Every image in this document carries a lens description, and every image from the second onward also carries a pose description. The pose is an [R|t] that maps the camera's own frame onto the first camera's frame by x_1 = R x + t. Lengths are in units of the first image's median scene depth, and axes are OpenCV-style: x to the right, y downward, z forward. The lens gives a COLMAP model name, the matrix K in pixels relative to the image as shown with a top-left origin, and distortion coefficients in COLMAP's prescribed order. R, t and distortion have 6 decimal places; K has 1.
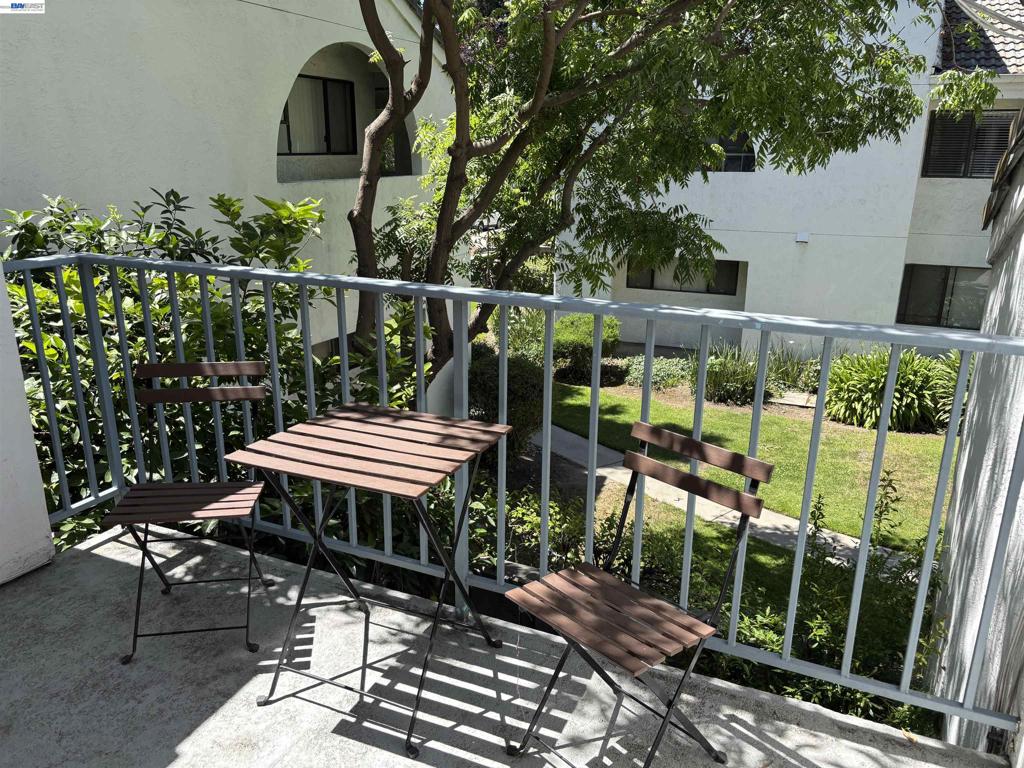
lens RADIAL K [[786.7, 0, 512.8], [0, 786.7, 385.1], [0, 0, 1]] dist [0.038286, -0.002940]
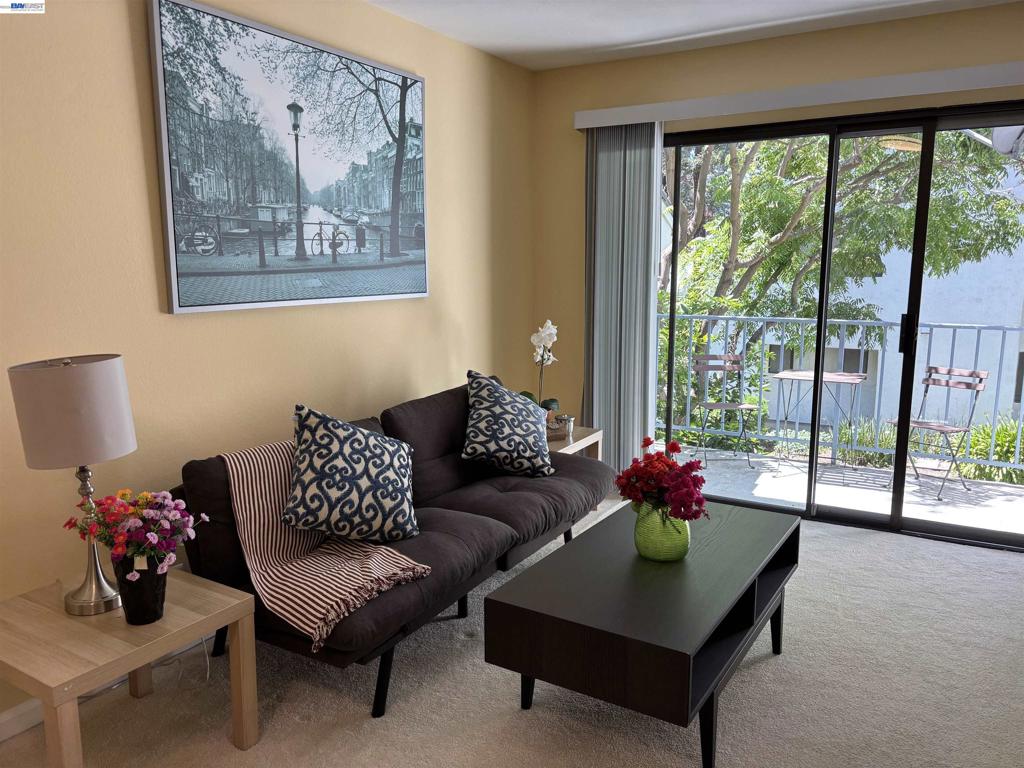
lens RADIAL K [[786.7, 0, 512.8], [0, 786.7, 385.1], [0, 0, 1]] dist [0.038286, -0.002940]
pose [[0.994362, 0.002755, -0.106001, -0.245914], [-0.016792, 0.991138, -0.131769, 0.125628], [0.104698, 0.132806, 0.985597, -0.461118]]
